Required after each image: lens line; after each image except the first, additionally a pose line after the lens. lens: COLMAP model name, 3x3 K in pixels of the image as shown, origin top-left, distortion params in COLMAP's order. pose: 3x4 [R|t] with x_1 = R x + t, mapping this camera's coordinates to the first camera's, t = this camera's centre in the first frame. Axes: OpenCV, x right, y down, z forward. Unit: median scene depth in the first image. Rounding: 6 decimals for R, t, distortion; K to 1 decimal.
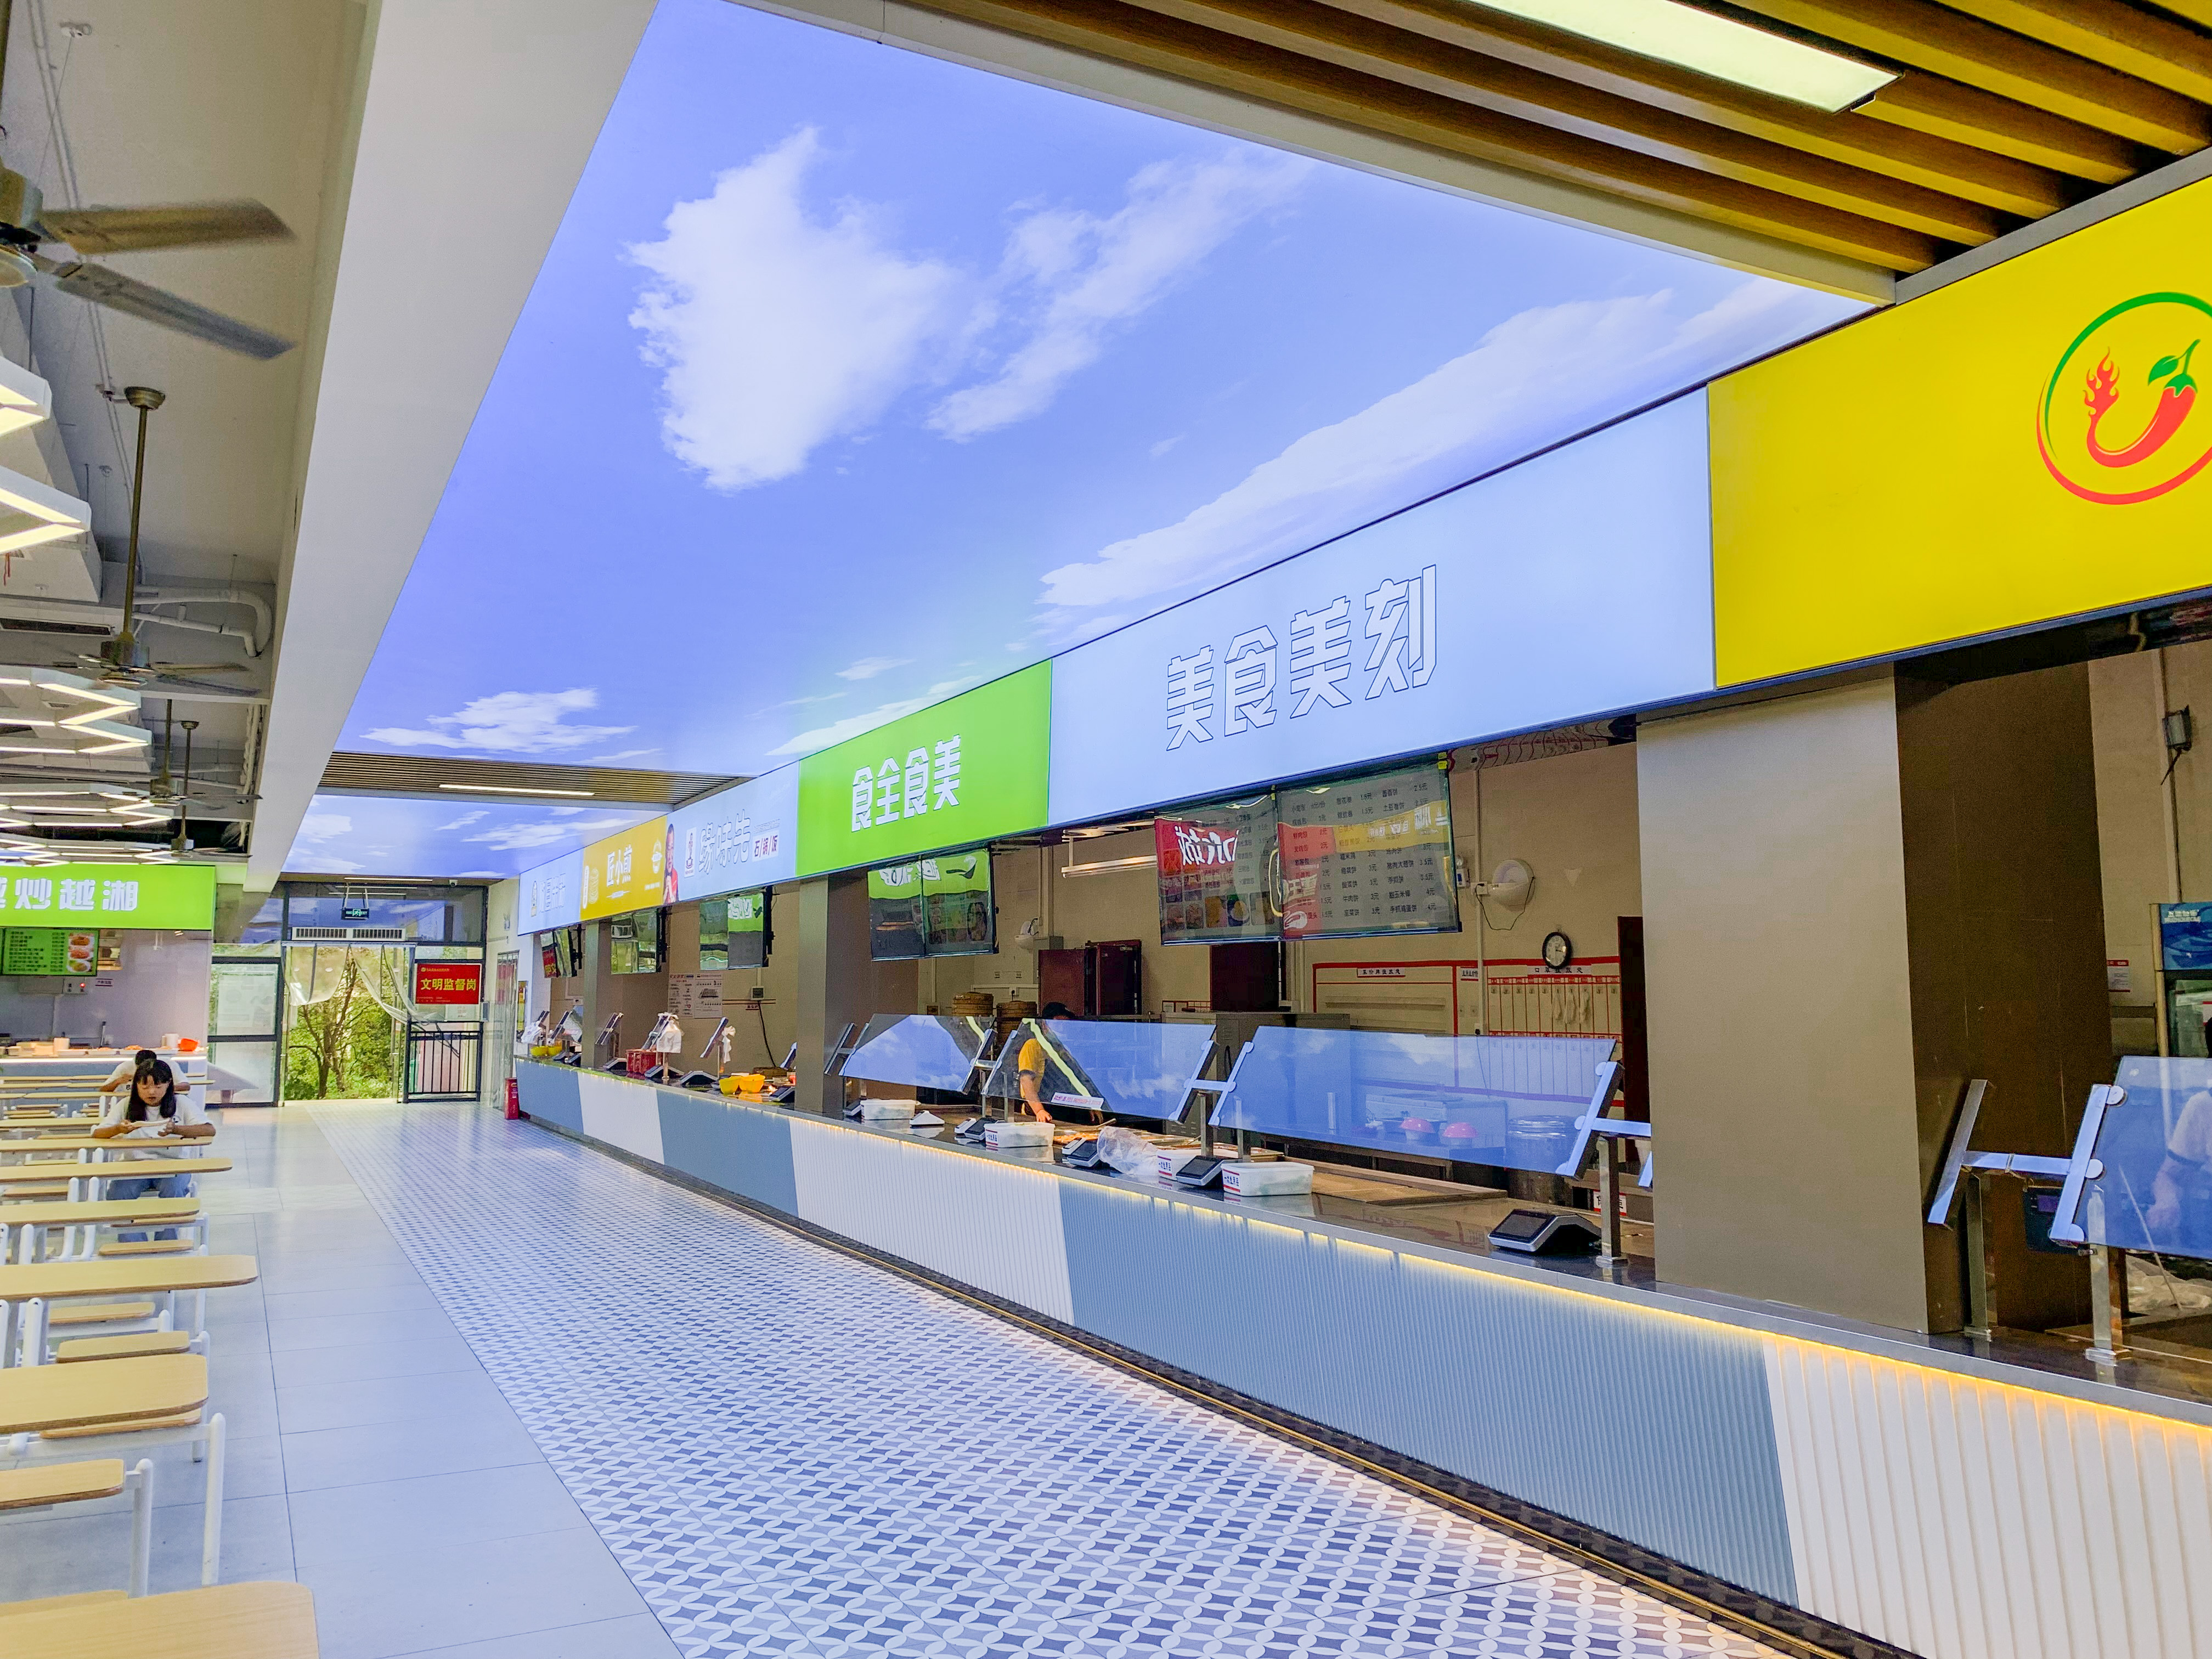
lens RADIAL K [[1693.5, 0, 1106.0], [0, 1693.5, 829.5], [0, 0, 1]] dist [0.058015, -0.080408]
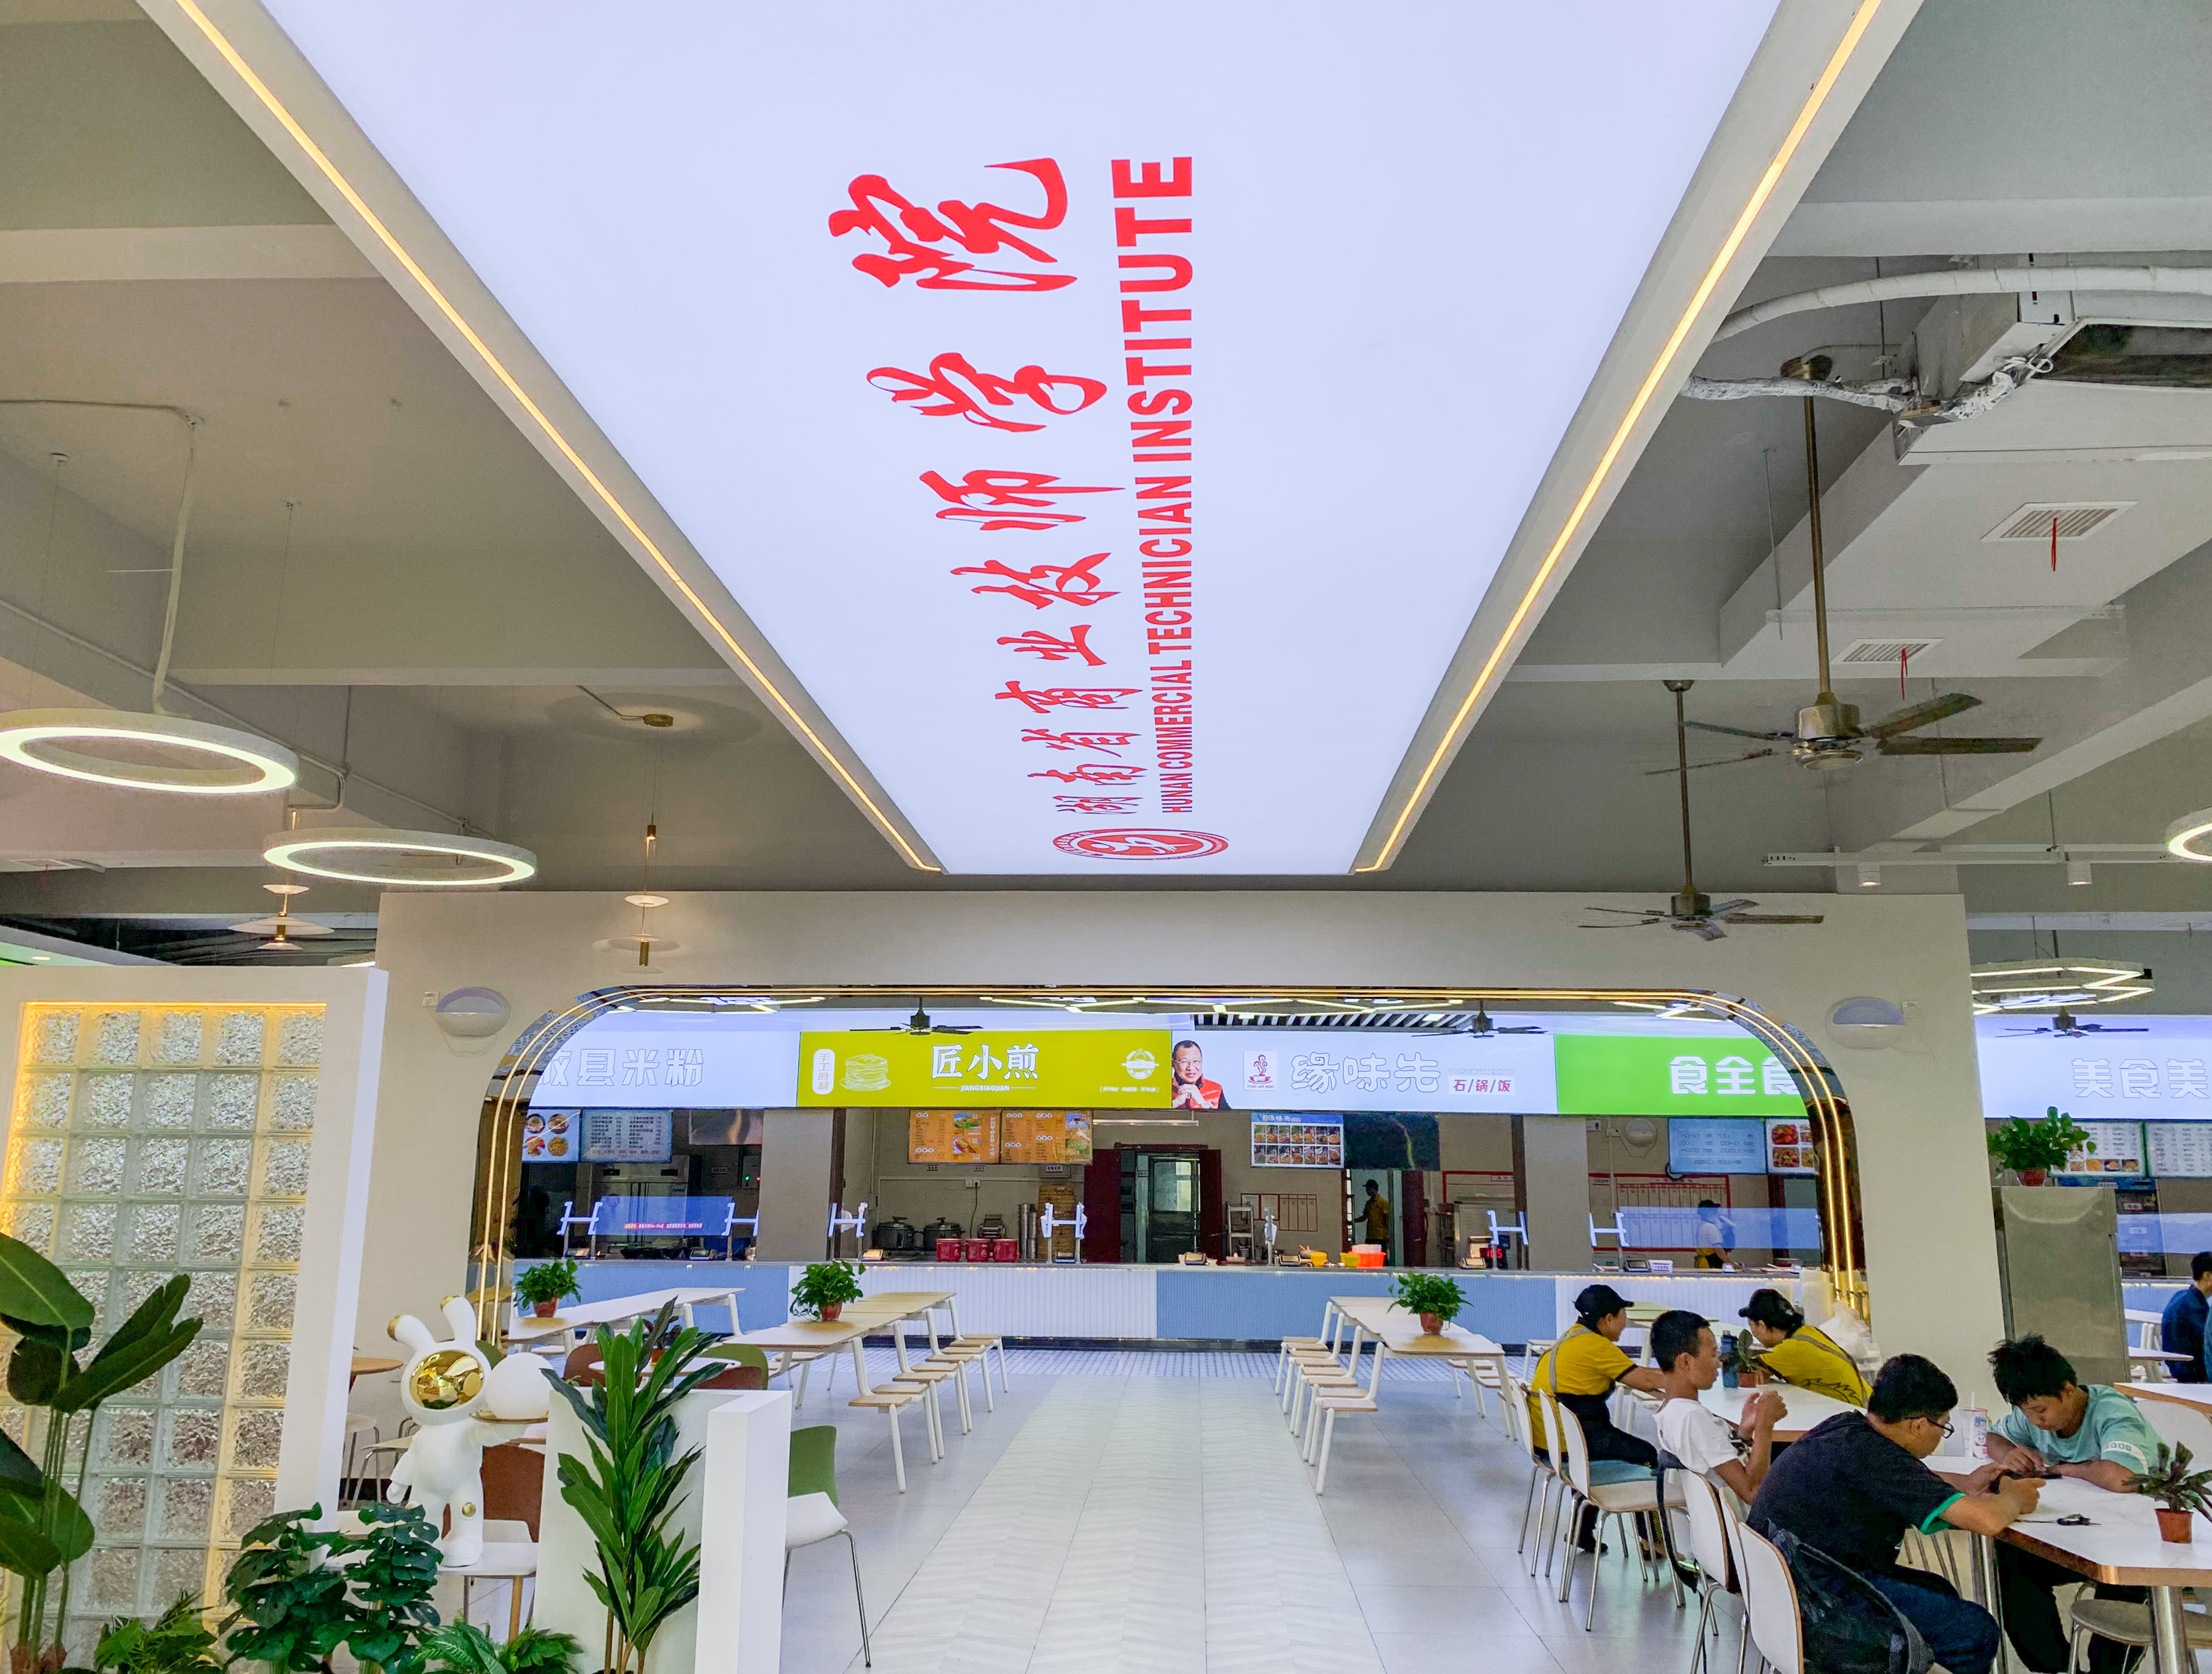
lens RADIAL K [[1739.6, 0, 1106.0], [0, 1739.6, 837.0], [0, 0, 1]] dist [0.002542, -0.003271]
pose [[0.488291, 0.174913, 0.854972, -2.990580], [-0.093869, 0.984551, -0.147812, 0.090243], [-0.867618, -0.008080, 0.497166, 1.026170]]
